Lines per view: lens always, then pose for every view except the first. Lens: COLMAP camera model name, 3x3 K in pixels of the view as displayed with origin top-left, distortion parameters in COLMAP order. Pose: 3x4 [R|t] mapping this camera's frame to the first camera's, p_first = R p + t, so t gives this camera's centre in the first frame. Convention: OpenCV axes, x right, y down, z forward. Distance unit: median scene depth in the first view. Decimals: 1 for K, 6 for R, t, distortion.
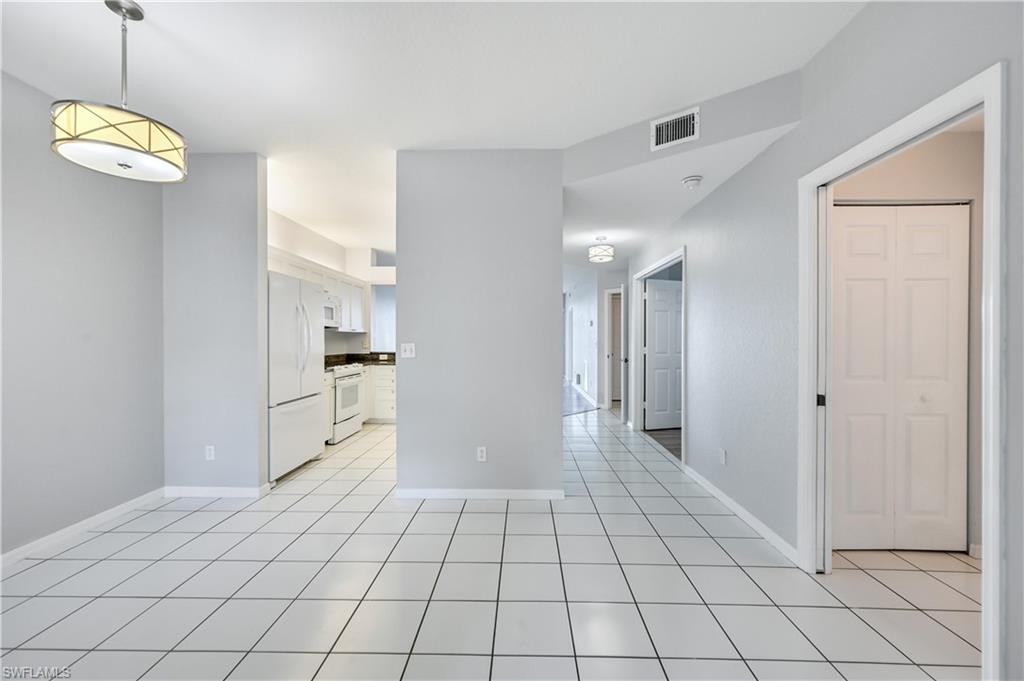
lens RADIAL K [[406.9, 0, 516.2], [0, 406.9, 339.7], [0, 0, 1]] dist [0.001882, 0.000144]
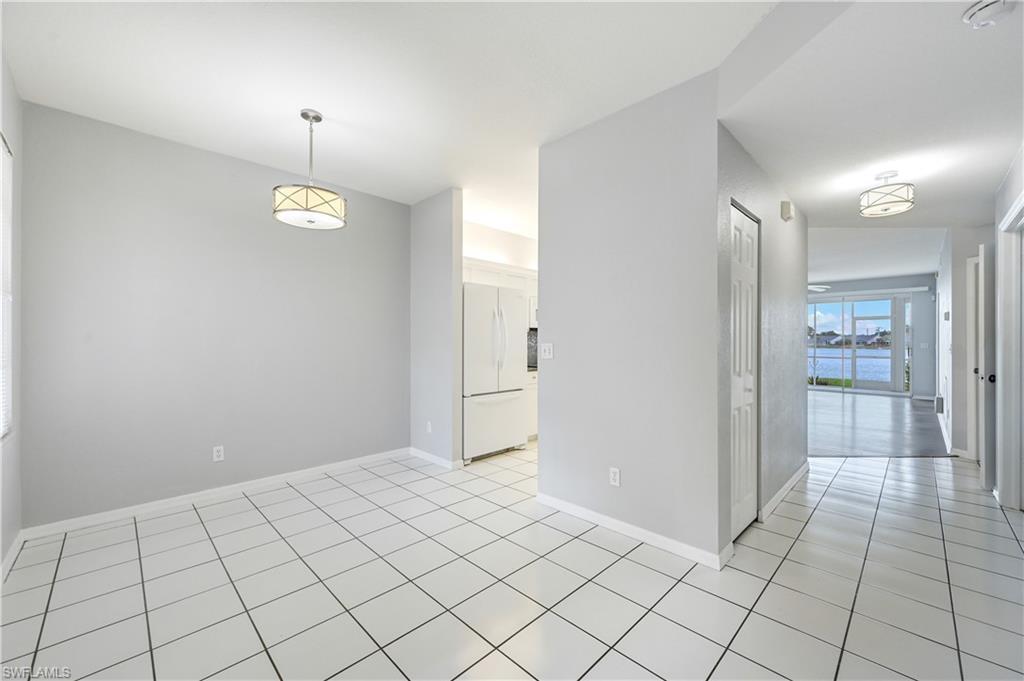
lens RADIAL K [[406.9, 0, 516.2], [0, 406.9, 339.7], [0, 0, 1]] dist [0.001882, 0.000144]
pose [[0.721178, -0.001352, -0.692748, 0.346238], [-0.003783, 0.999975, -0.005890, 0.005586], [0.692739, 0.006868, 0.721156, 0.254753]]
